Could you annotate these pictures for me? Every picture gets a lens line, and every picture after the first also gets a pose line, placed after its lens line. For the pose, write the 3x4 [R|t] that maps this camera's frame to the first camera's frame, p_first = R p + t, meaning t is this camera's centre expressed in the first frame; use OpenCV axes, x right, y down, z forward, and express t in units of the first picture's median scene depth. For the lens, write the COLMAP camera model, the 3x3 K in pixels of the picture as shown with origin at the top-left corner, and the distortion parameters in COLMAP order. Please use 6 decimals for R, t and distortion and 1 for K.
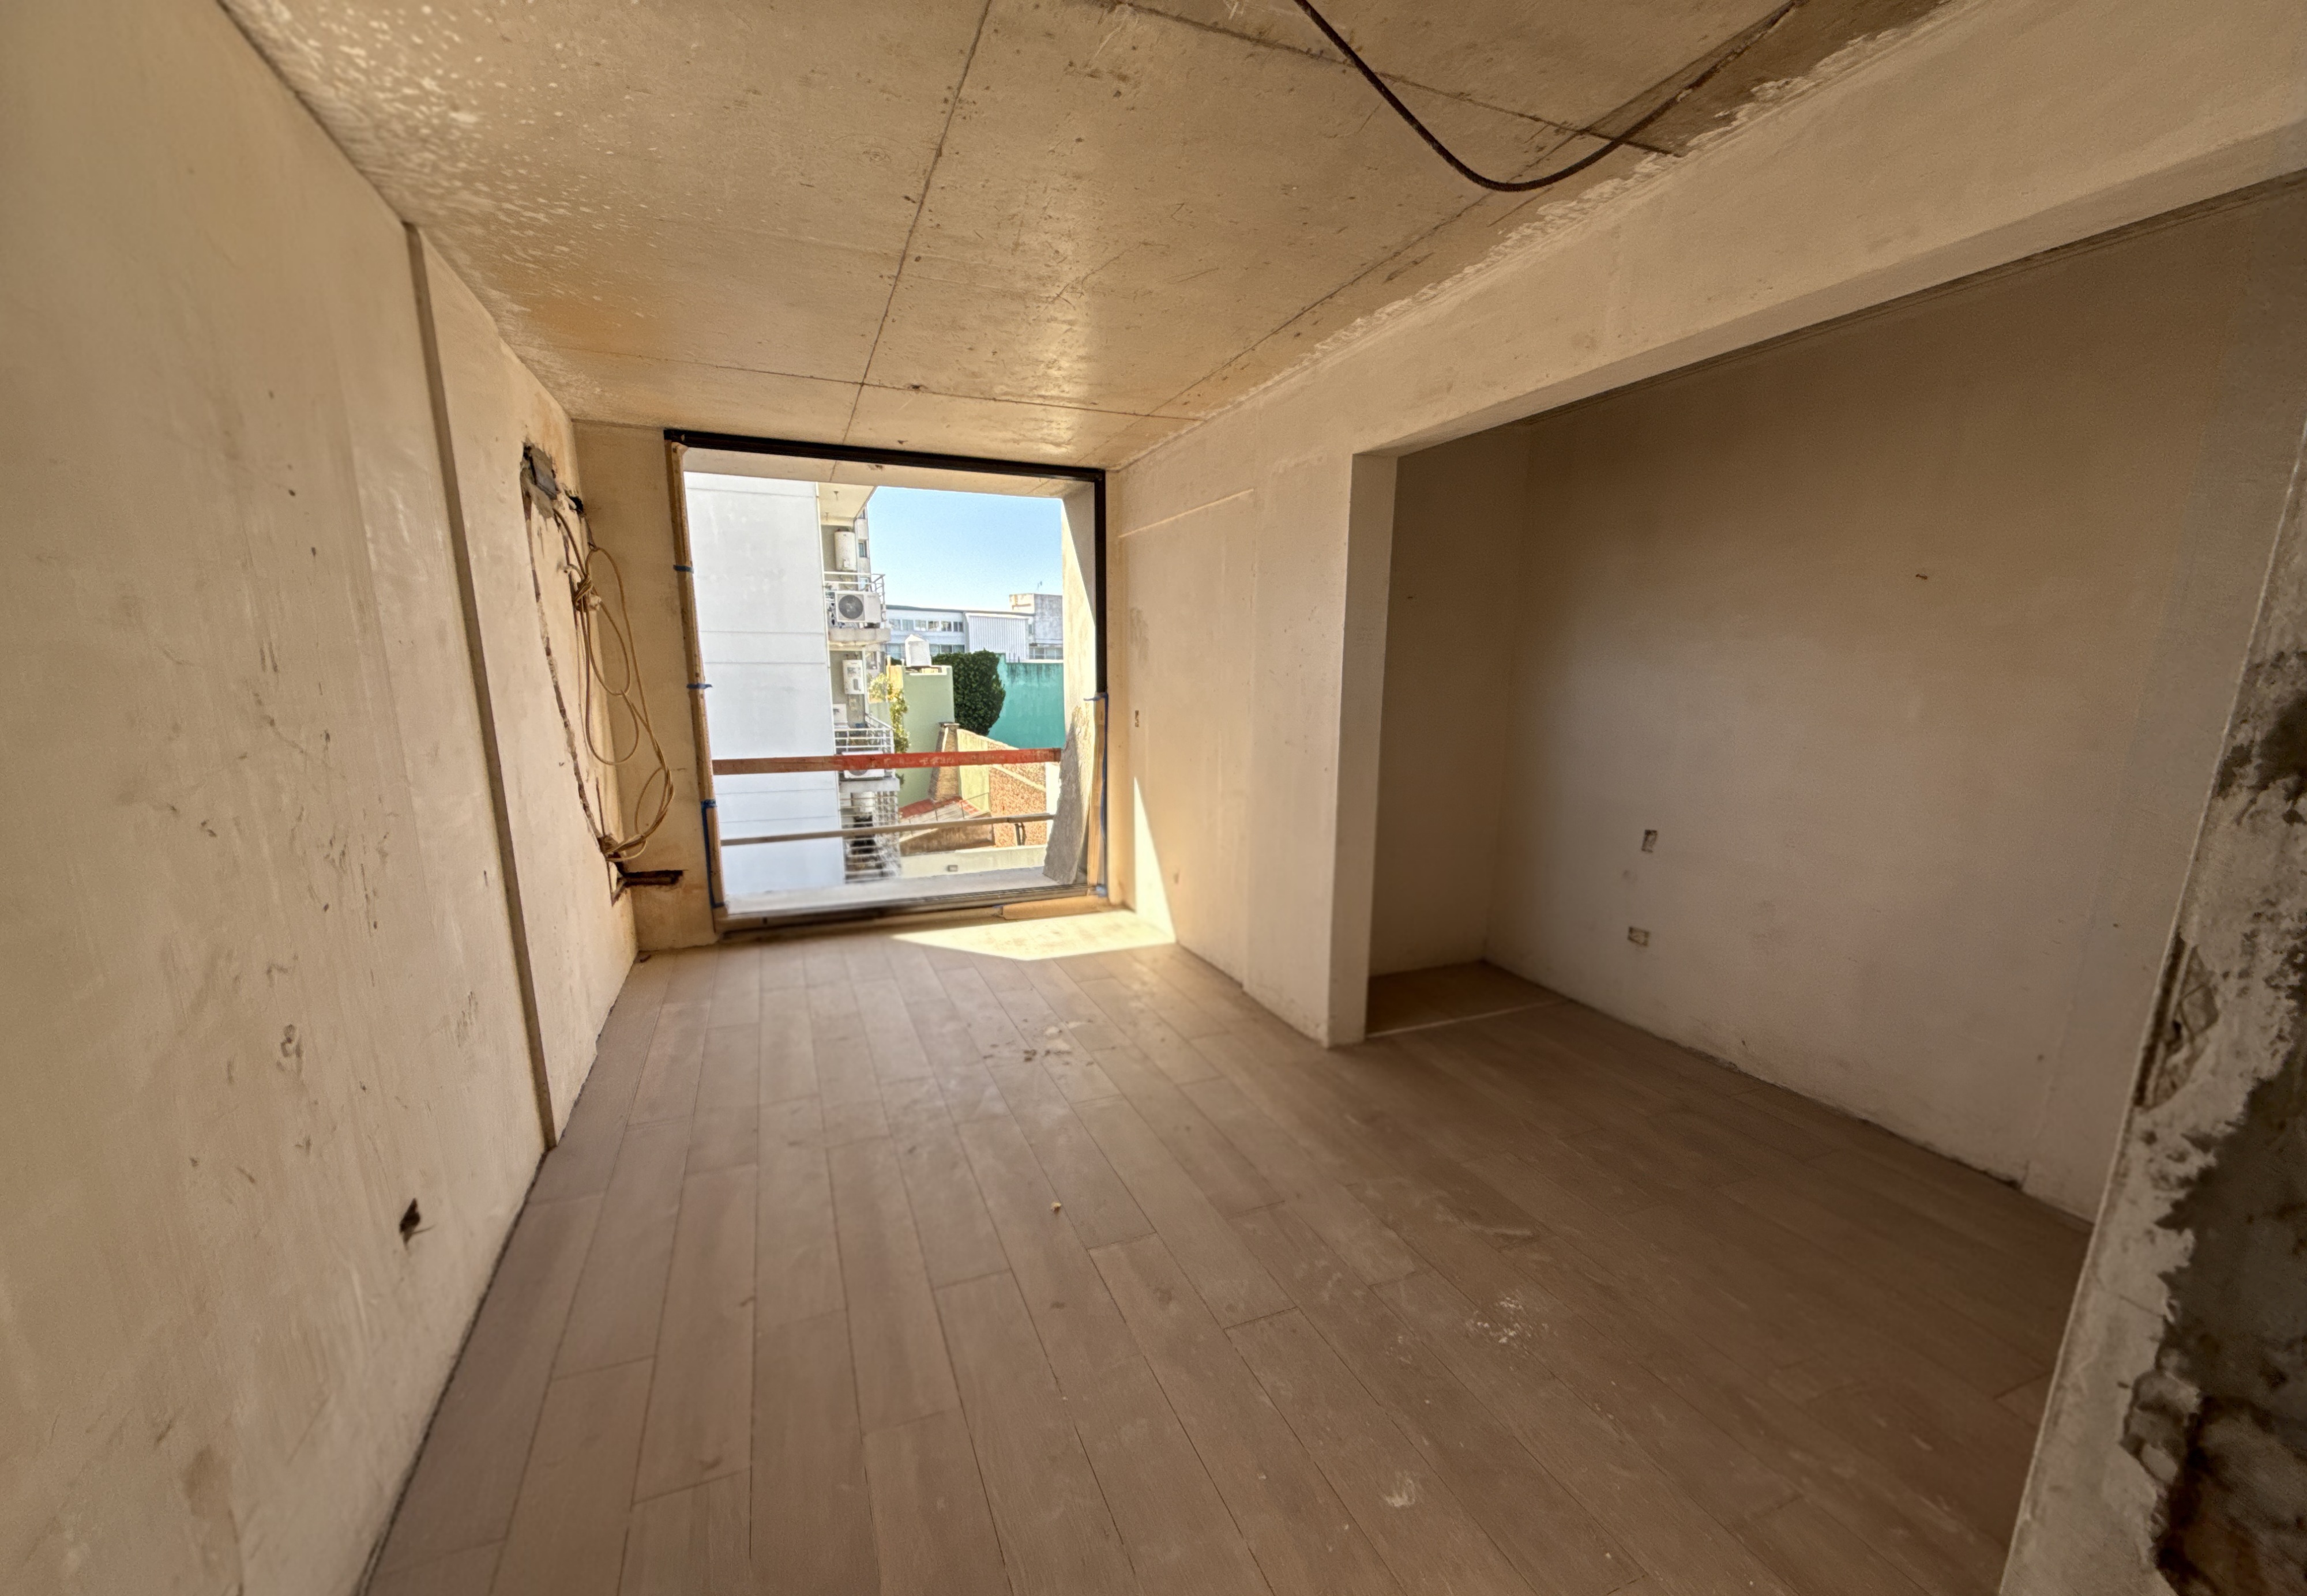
lens RADIAL K [[919.5, 0, 1156.1], [0, 919.5, 869.7], [0, 0, 1]] dist [0.001002, -0.000261]
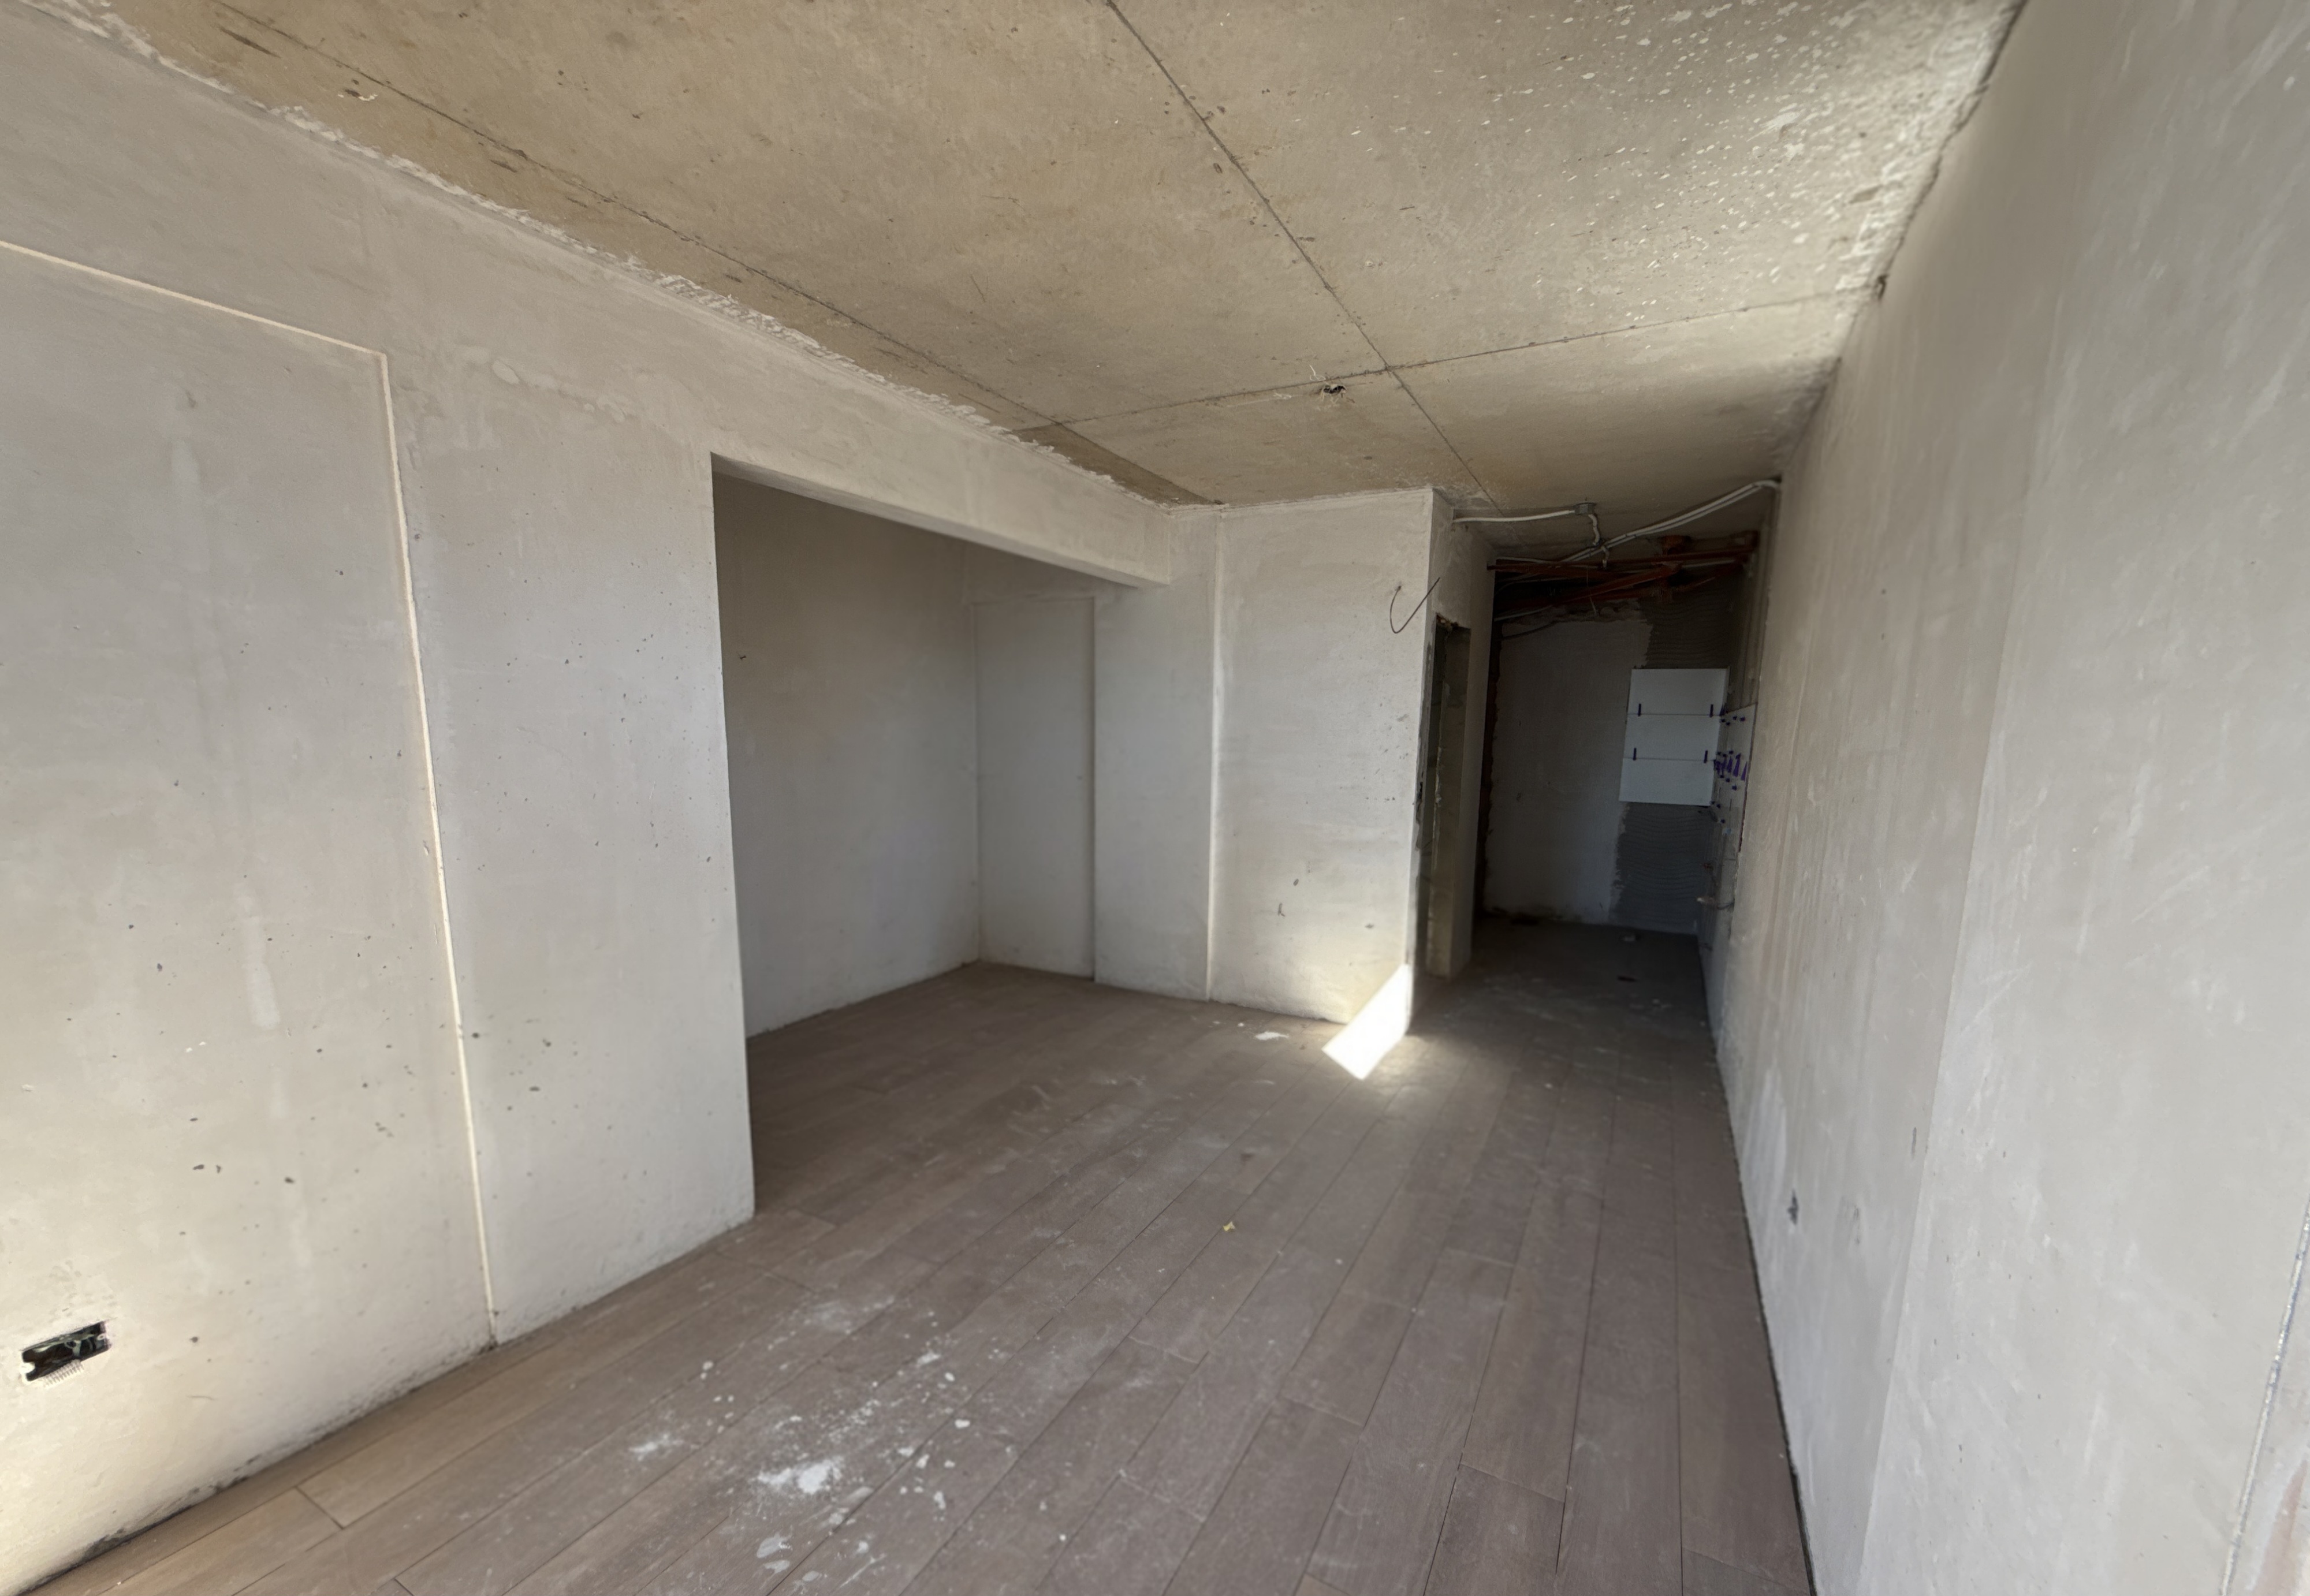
lens RADIAL K [[920.8, 0, 1157.3], [0, 920.8, 868.5], [0, 0, 1]] dist [0.001002, -0.000261]
pose [[-0.631791, -0.134351, 0.763407, -0.520220], [0.154110, 0.943432, 0.293574, -0.225517], [-0.759665, 0.303126, -0.575347, 0.988417]]
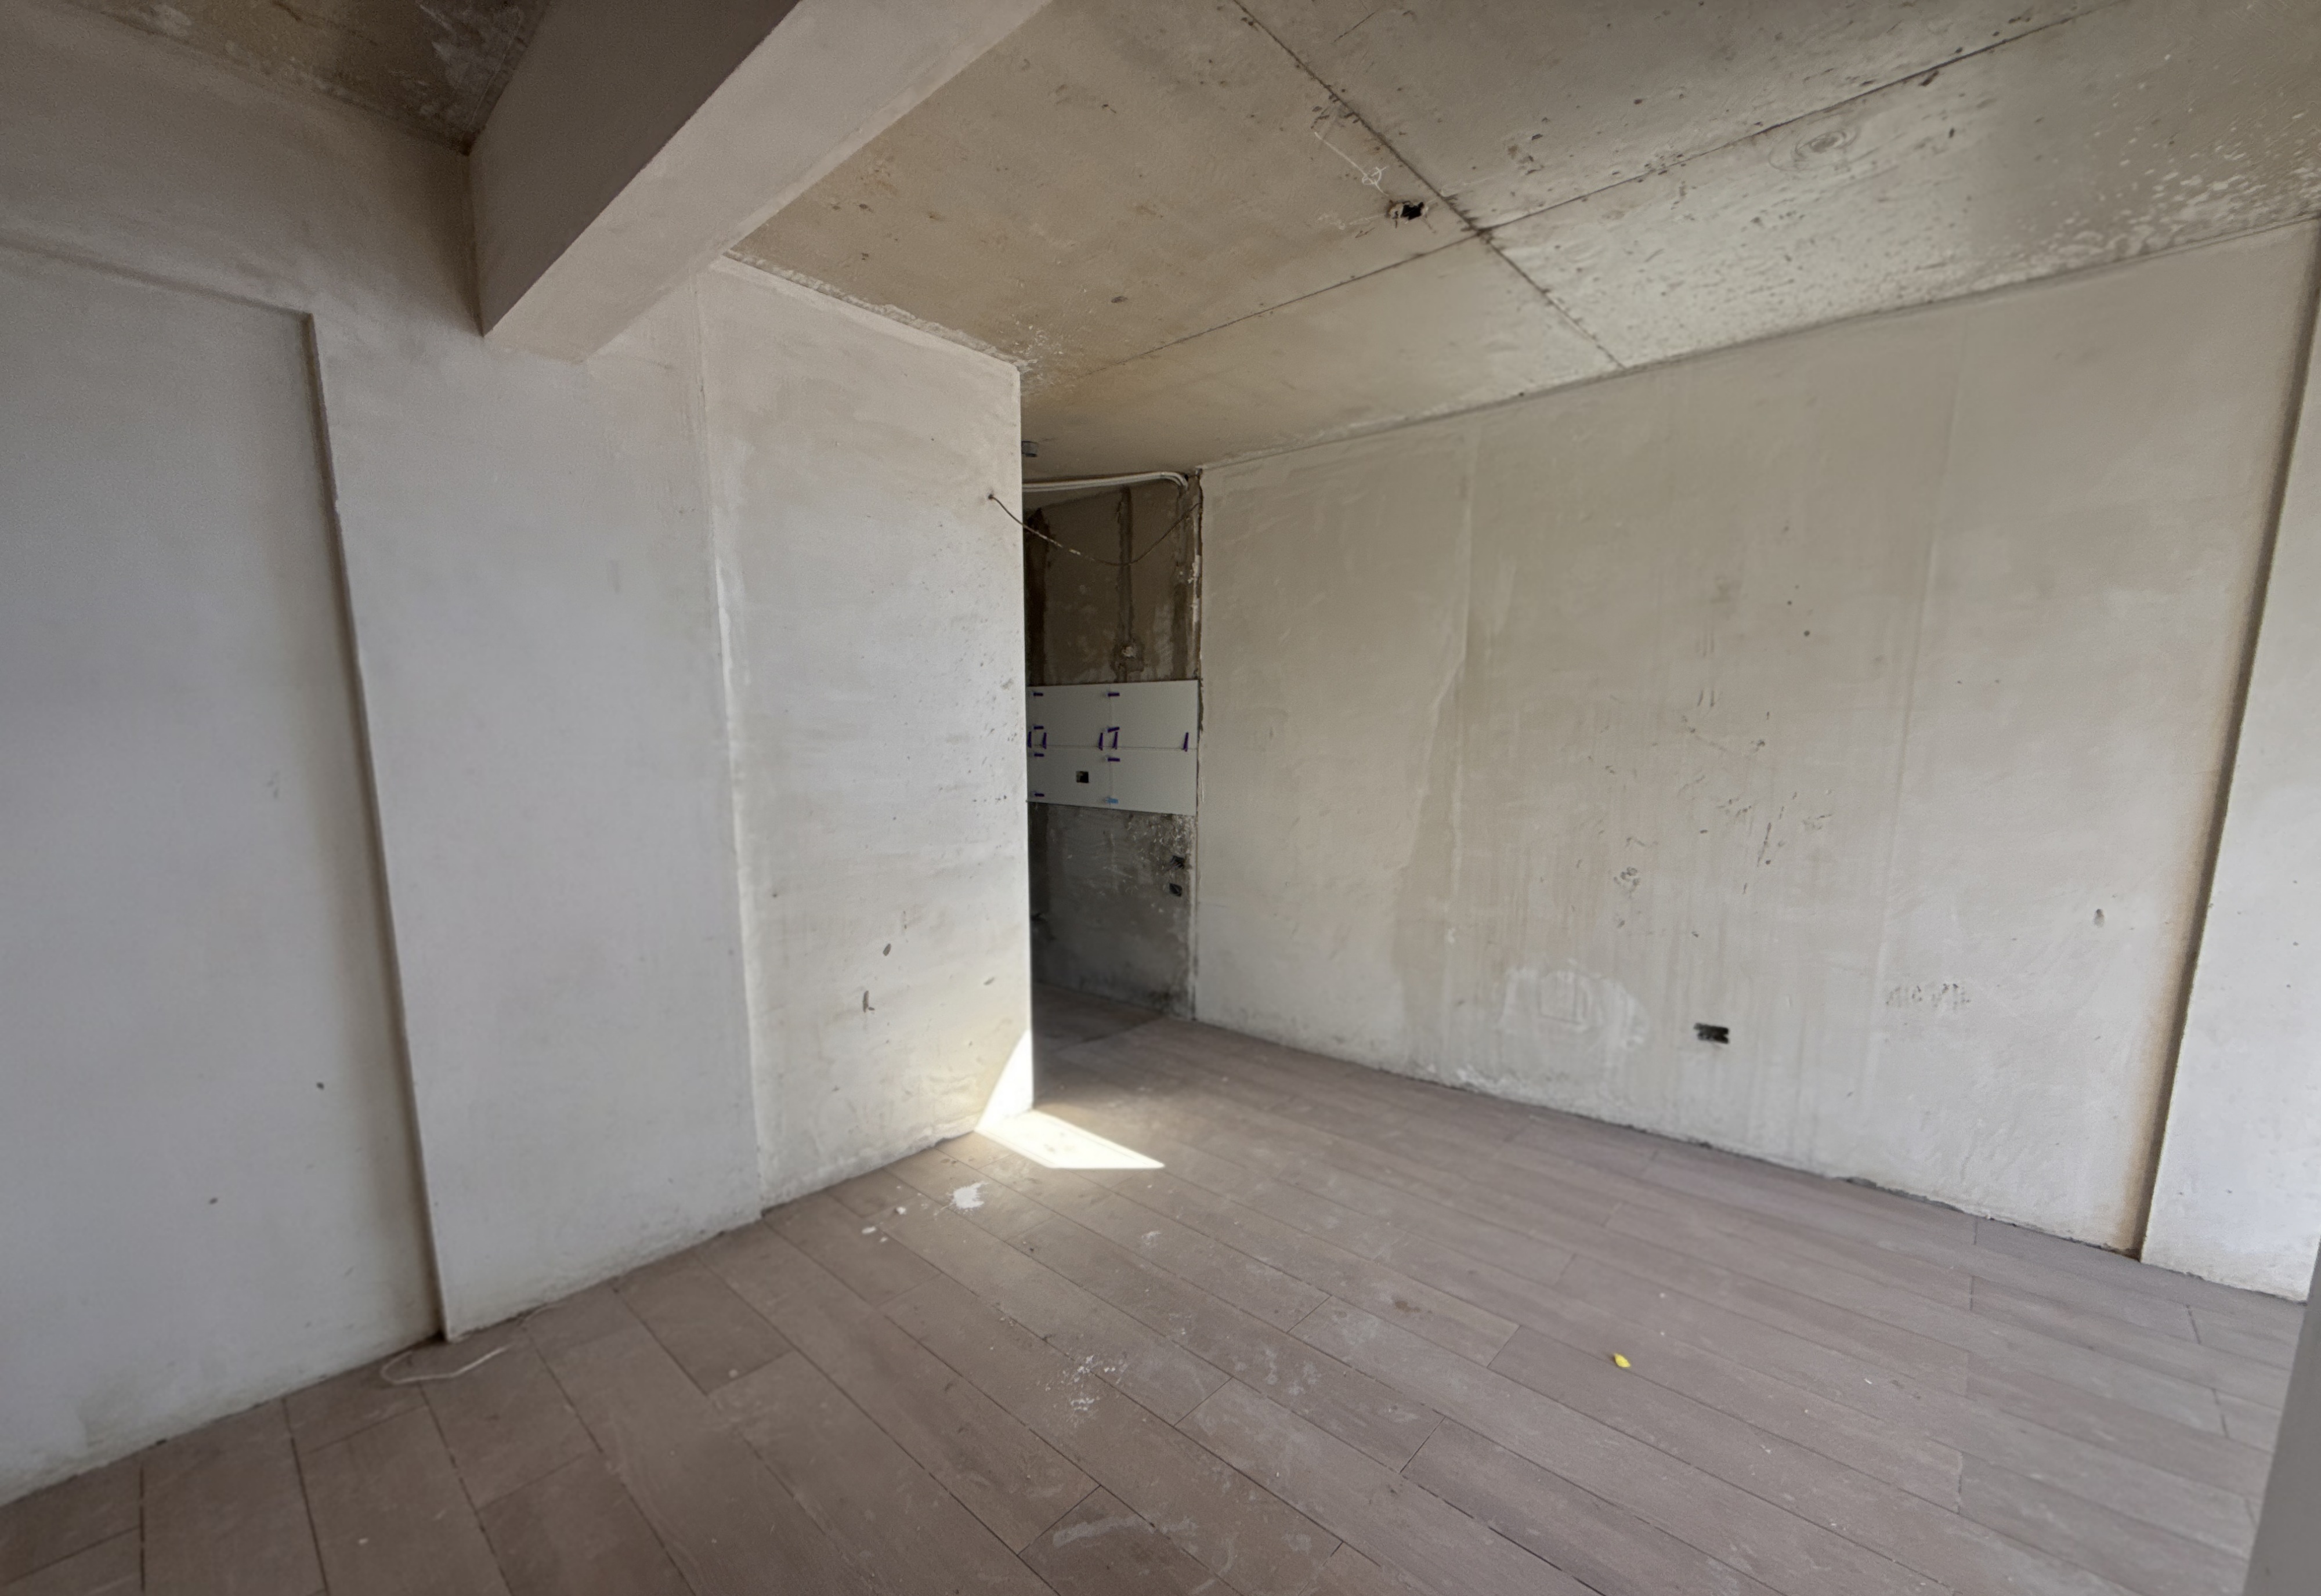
lens RADIAL K [[925.2, 0, 1166.7], [0, 925.2, 872.8], [0, 0, 1]] dist [0.001002, -0.000261]
pose [[-0.900664, 0.059062, -0.430483, 0.359014], [-0.104924, 0.931839, 0.347372, -0.168417], [0.421658, 0.358034, -0.833077, 0.859516]]
